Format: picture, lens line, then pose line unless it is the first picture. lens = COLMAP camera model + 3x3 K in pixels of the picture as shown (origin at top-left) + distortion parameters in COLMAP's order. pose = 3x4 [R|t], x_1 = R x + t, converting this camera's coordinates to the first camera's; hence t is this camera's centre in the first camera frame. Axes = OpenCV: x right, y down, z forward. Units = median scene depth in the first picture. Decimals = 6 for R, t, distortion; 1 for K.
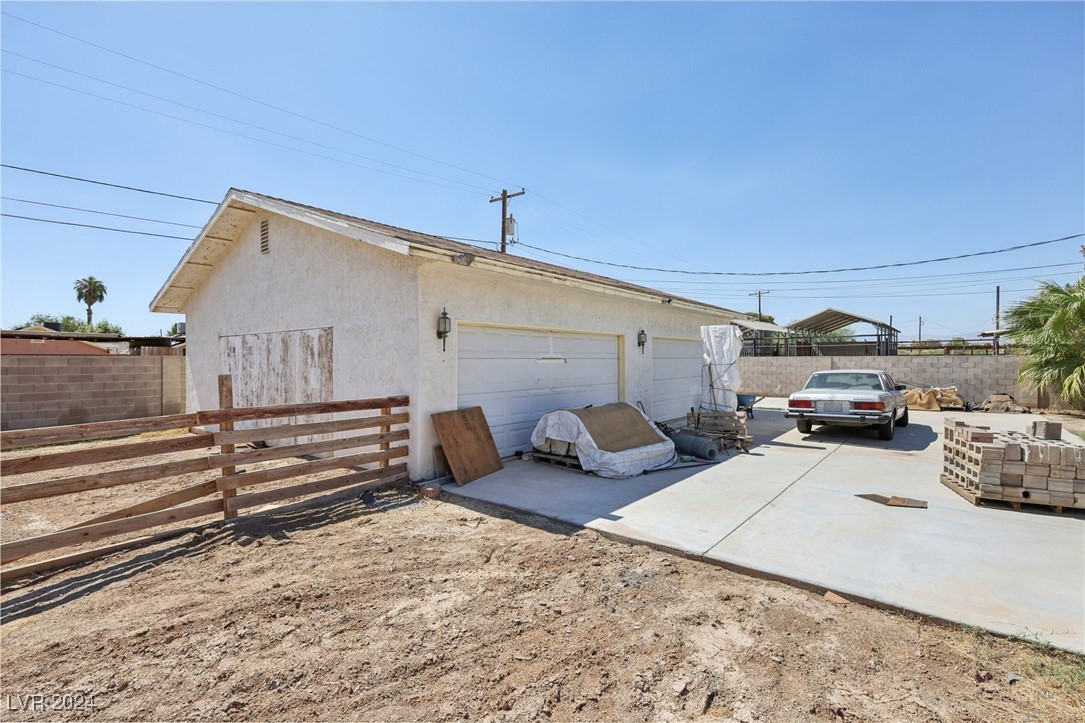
lens RADIAL K [[501.8, 0, 539.0], [0, 501.8, 360.8], [0, 0, 1]] dist [-0.004087, -0.000454]
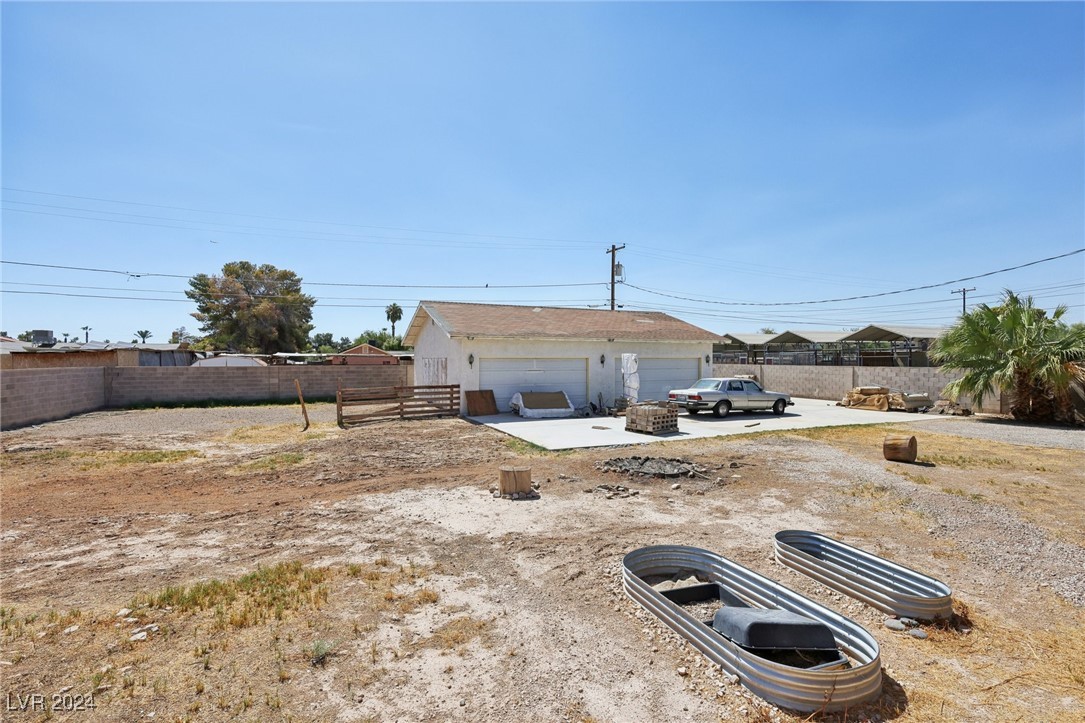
lens RADIAL K [[501.8, 0, 538.5], [0, 501.8, 360.9], [0, 0, 1]] dist [-0.004087, -0.000454]
pose [[0.896543, 0.004046, -0.442938, 1.101391], [-0.003309, 0.999992, 0.002437, -0.056048], [0.442944, -0.000720, 0.896549, -1.058270]]
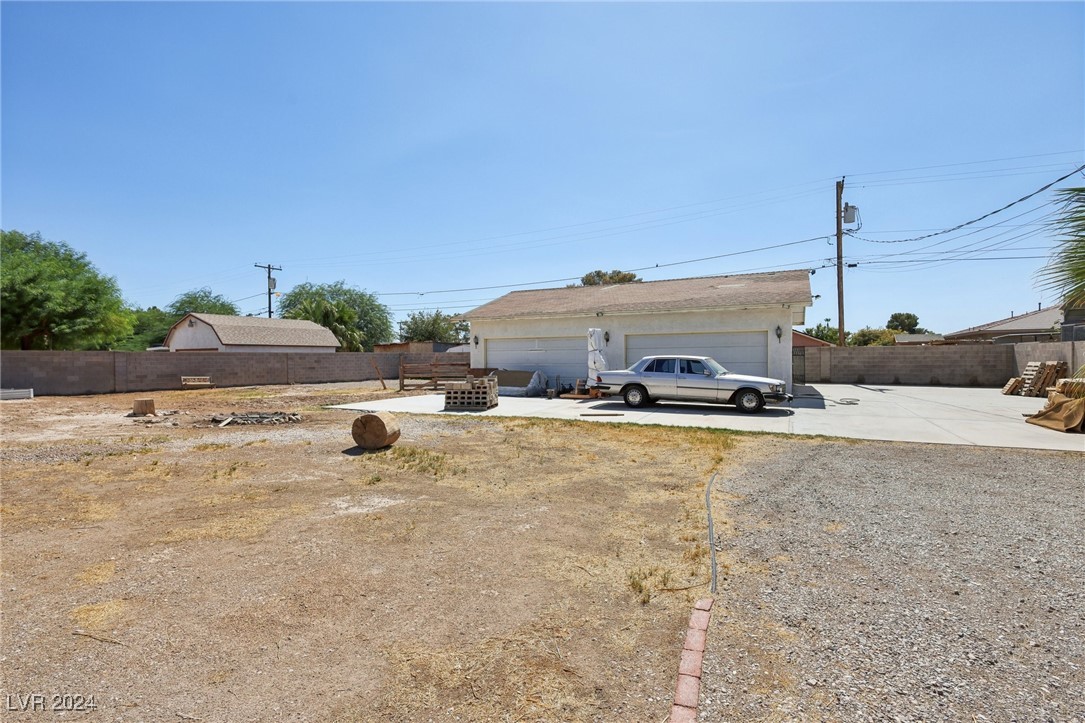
lens RADIAL K [[501.8, 0, 543.5], [0, 501.8, 360.5], [0, 0, 1]] dist [-0.004087, -0.000454]
pose [[0.216114, 0.008685, -0.976329, 2.379204], [0.005679, 0.999932, 0.010152, 0.020971], [0.976352, -0.007739, 0.216050, 0.590206]]
